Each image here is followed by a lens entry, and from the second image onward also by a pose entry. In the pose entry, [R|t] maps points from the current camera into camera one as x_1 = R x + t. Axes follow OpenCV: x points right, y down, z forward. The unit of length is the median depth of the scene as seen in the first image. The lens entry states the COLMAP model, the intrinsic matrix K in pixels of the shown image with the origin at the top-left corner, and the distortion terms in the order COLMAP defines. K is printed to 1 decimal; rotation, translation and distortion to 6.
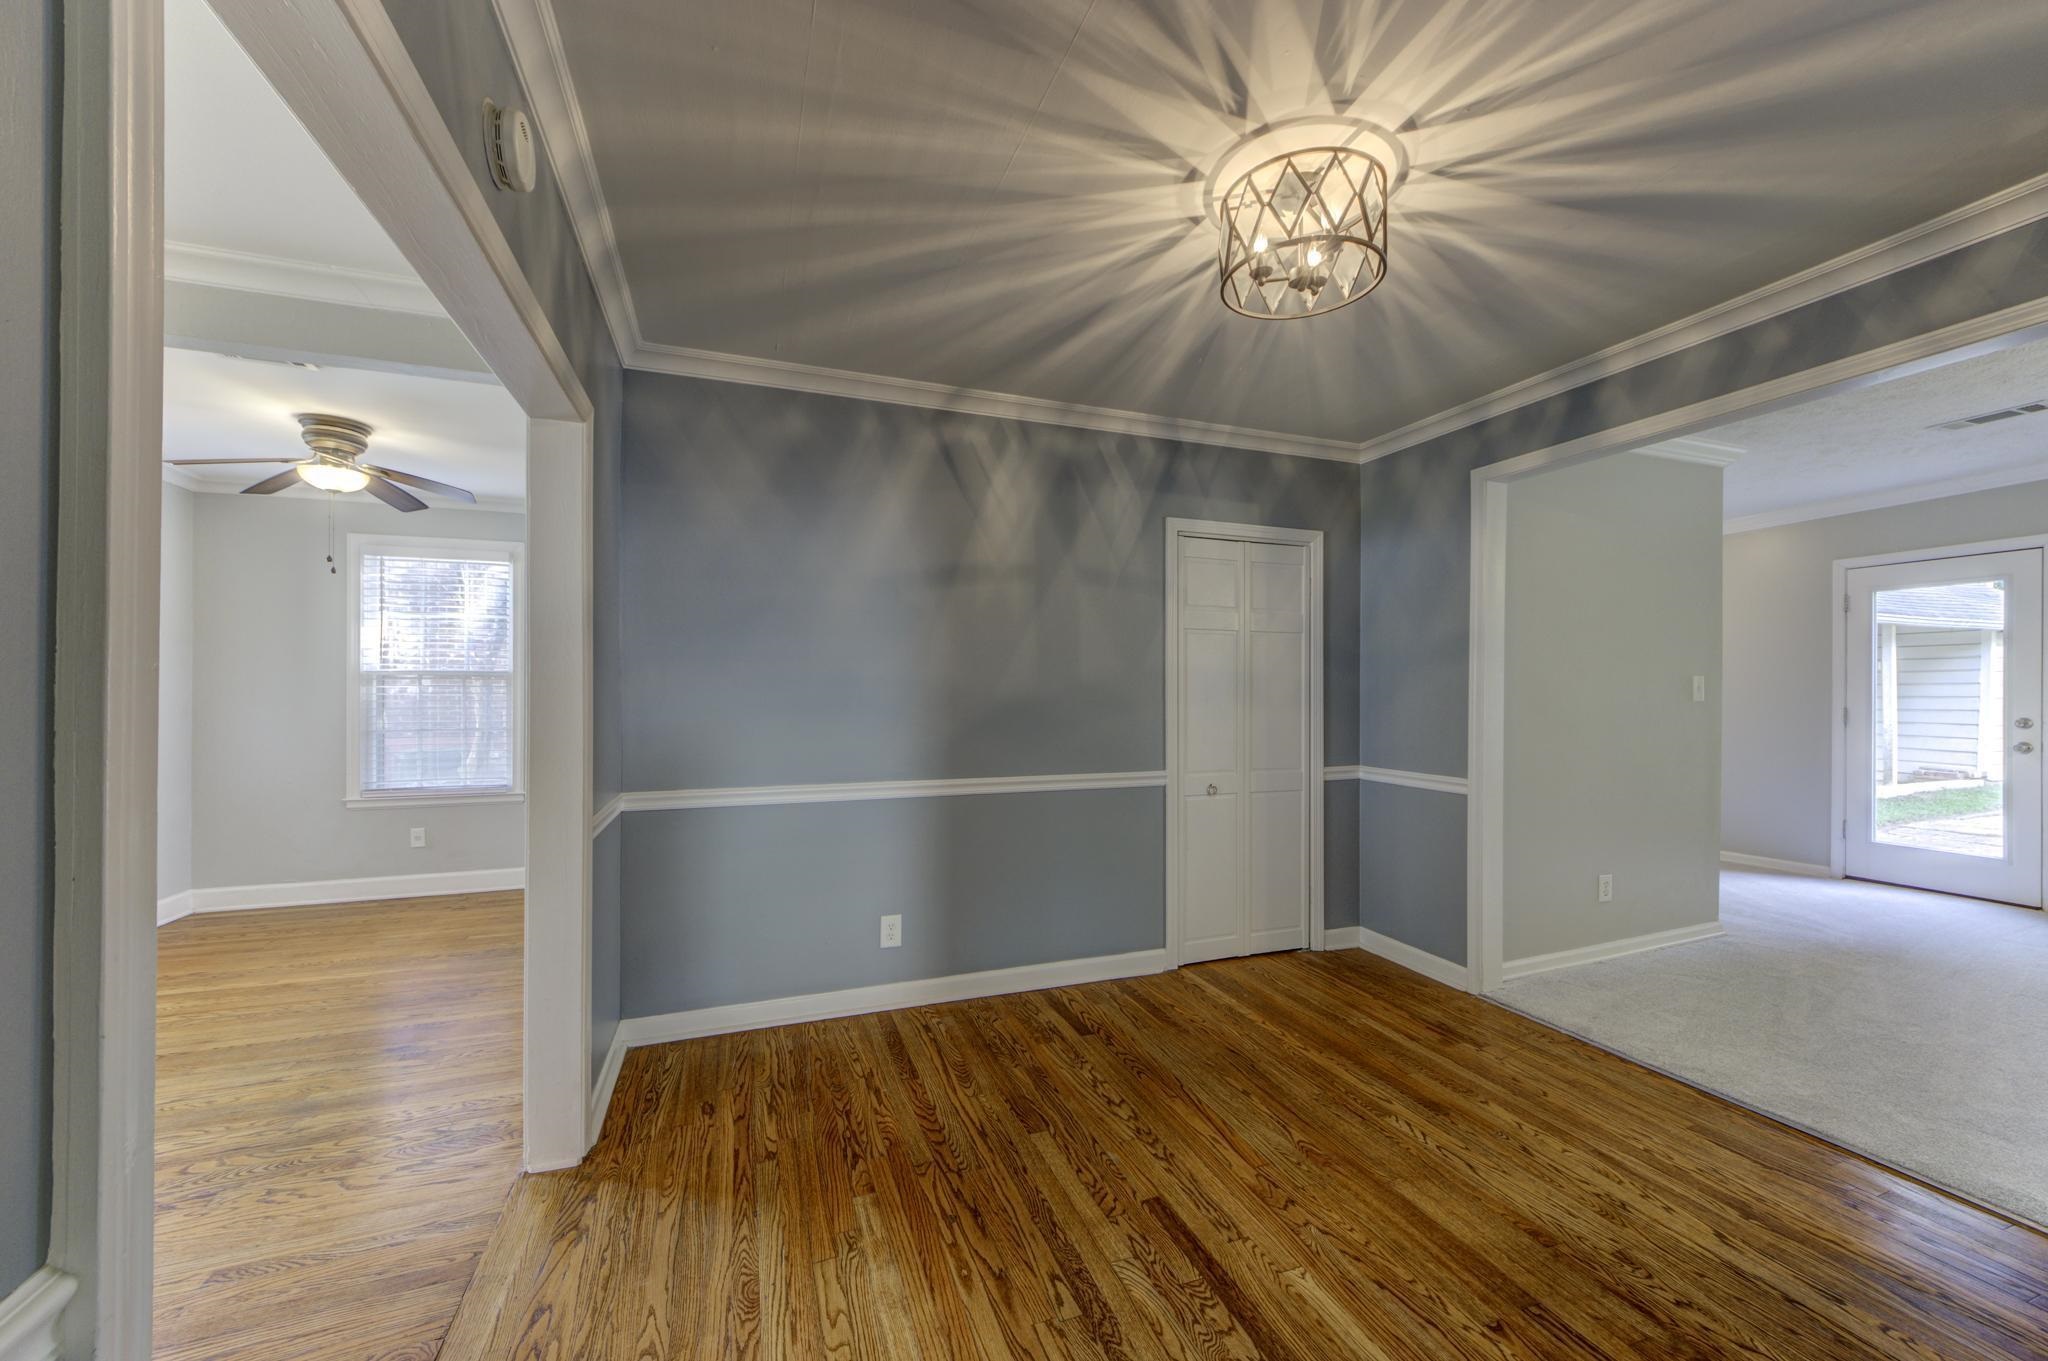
lens RADIAL K [[775.6, 0, 1028.3], [0, 775.6, 688.0], [0, 0, 1]] dist [0.001410, -0.000068]
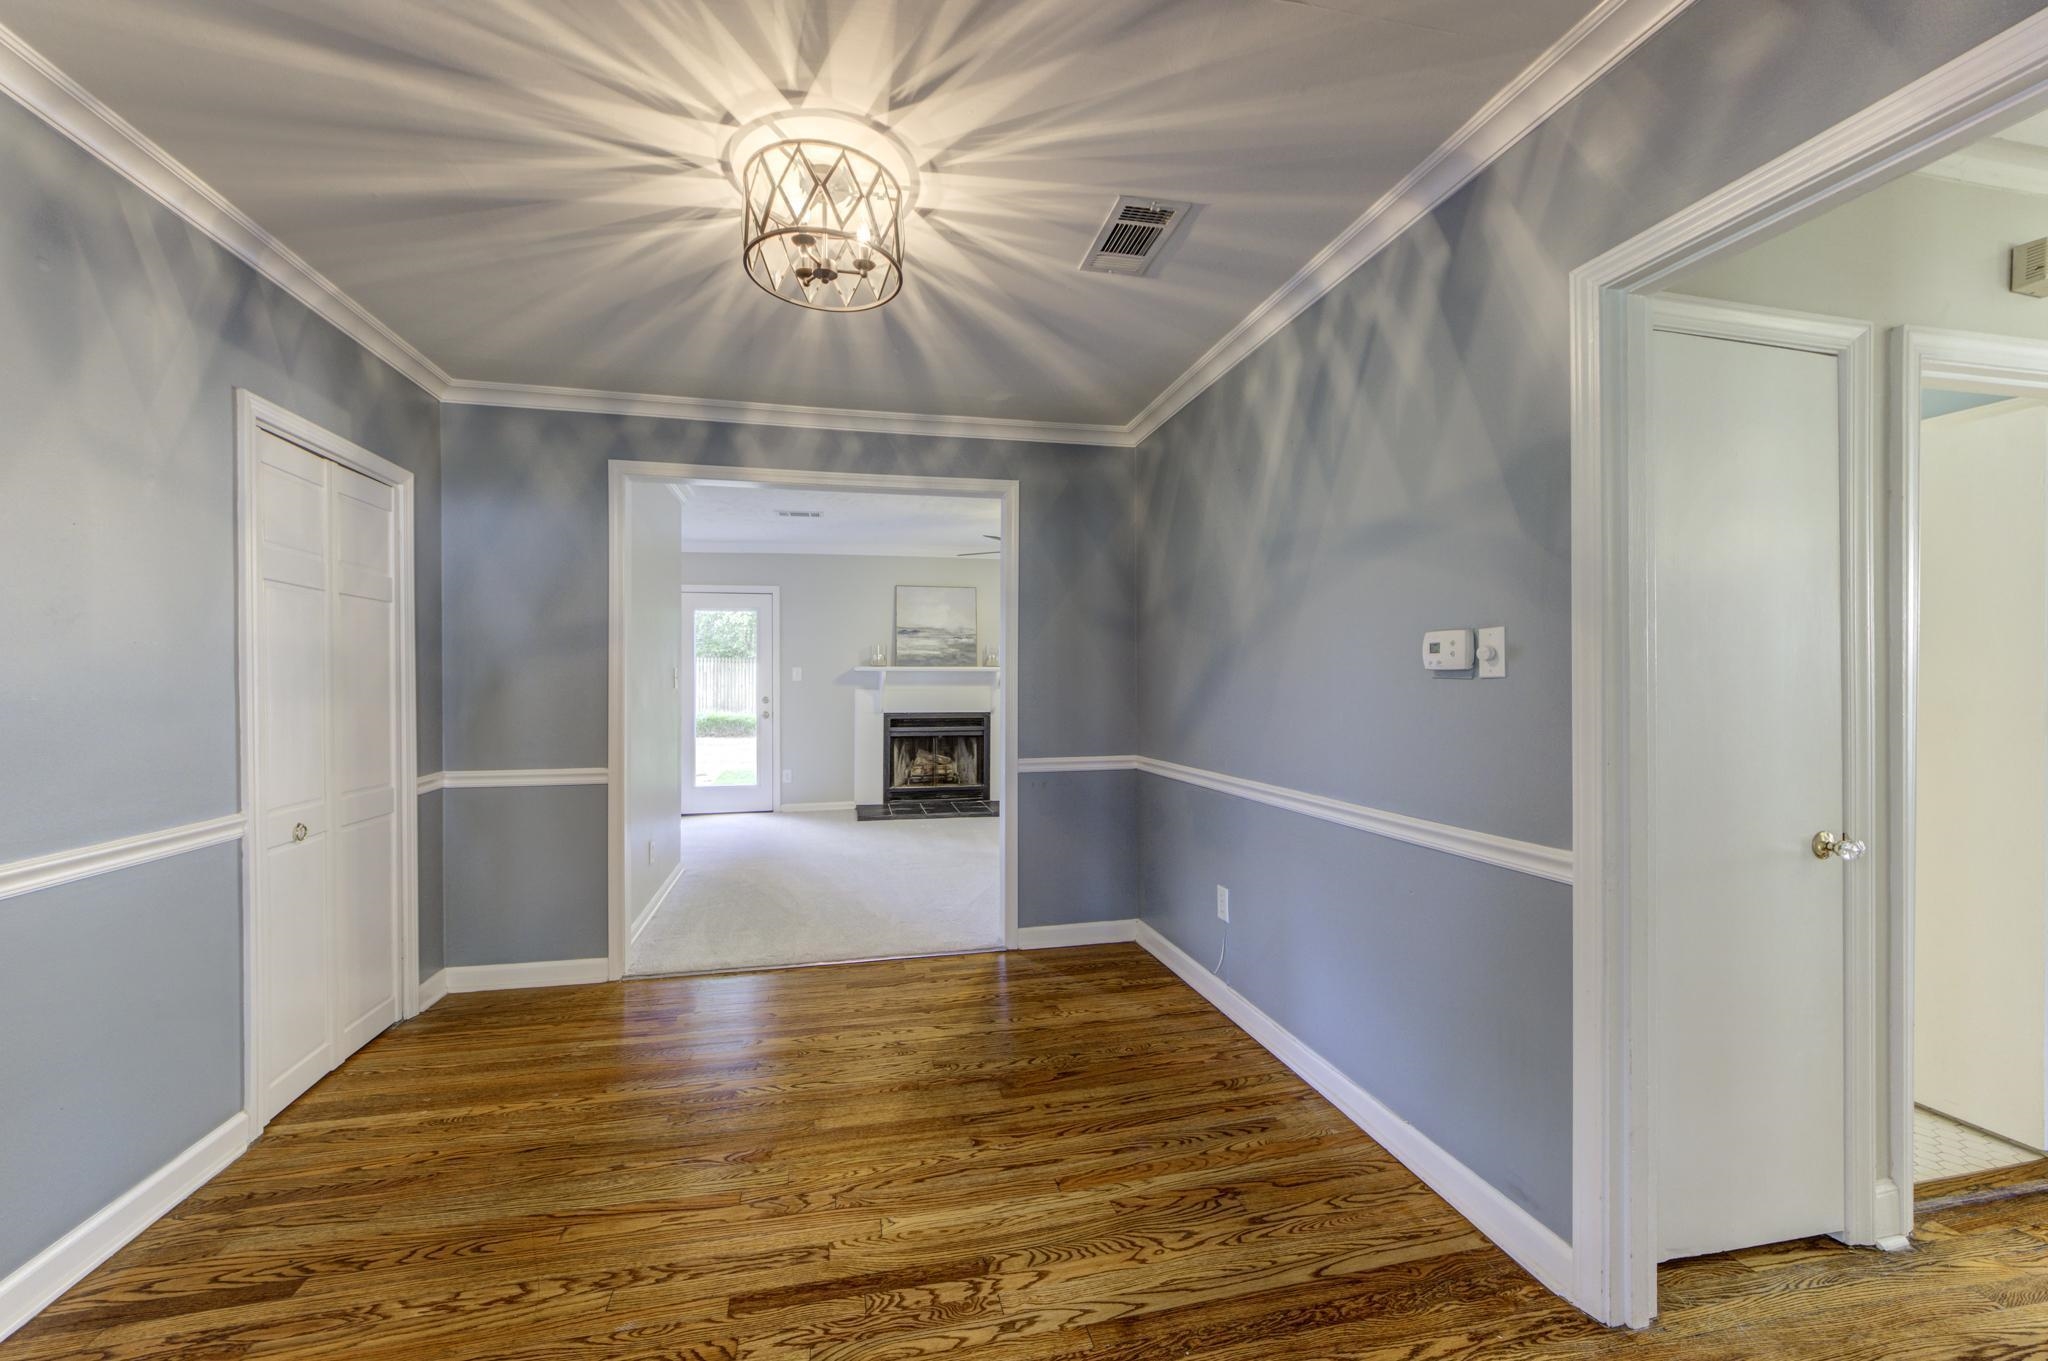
lens RADIAL K [[784.9, 0, 991.4], [0, 784.9, 683.0], [0, 0, 1]] dist [0.013582, -0.000042]
pose [[0.157104, -0.003165, 0.987577, -0.386680], [-0.002573, 0.999990, 0.003614, 0.003076], [-0.987579, -0.003109, 0.157095, 0.380978]]
